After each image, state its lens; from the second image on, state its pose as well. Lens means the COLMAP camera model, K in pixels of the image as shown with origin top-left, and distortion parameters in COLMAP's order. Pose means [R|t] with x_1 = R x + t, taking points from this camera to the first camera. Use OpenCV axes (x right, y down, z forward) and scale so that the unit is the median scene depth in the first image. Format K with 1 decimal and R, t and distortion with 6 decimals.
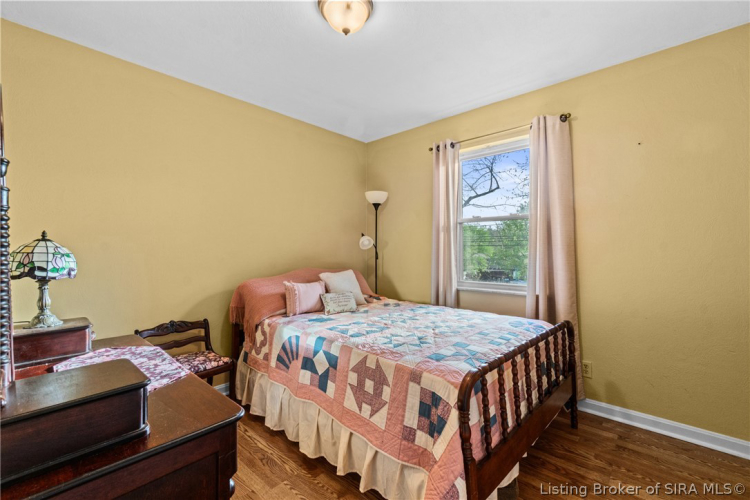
lens RADIAL K [[327.3, 0, 375.8], [0, 327.3, 249.3], [0, 0, 1]] dist [0.002361, 0.000353]
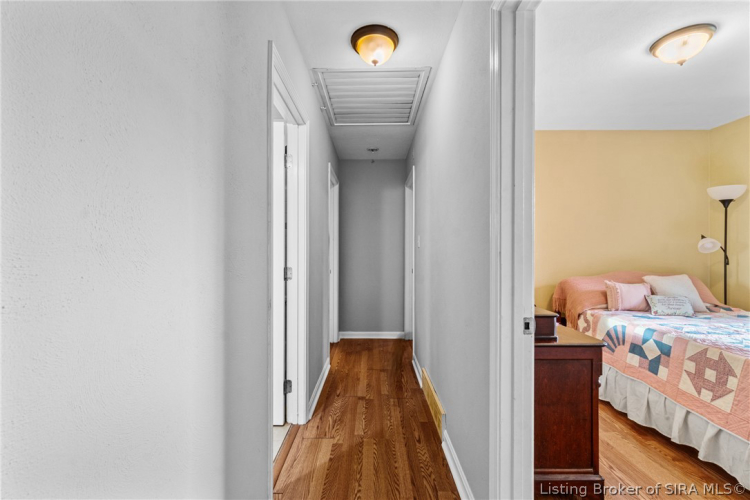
lens RADIAL K [[327.3, 0, 364.8], [0, 327.3, 250.1], [0, 0, 1]] dist [0.002361, 0.000353]
pose [[0.665543, -0.001131, -0.746359, 0.025537], [-0.002498, 0.999990, -0.003743, -0.004350], [0.746356, 0.004356, 0.665533, -0.506848]]
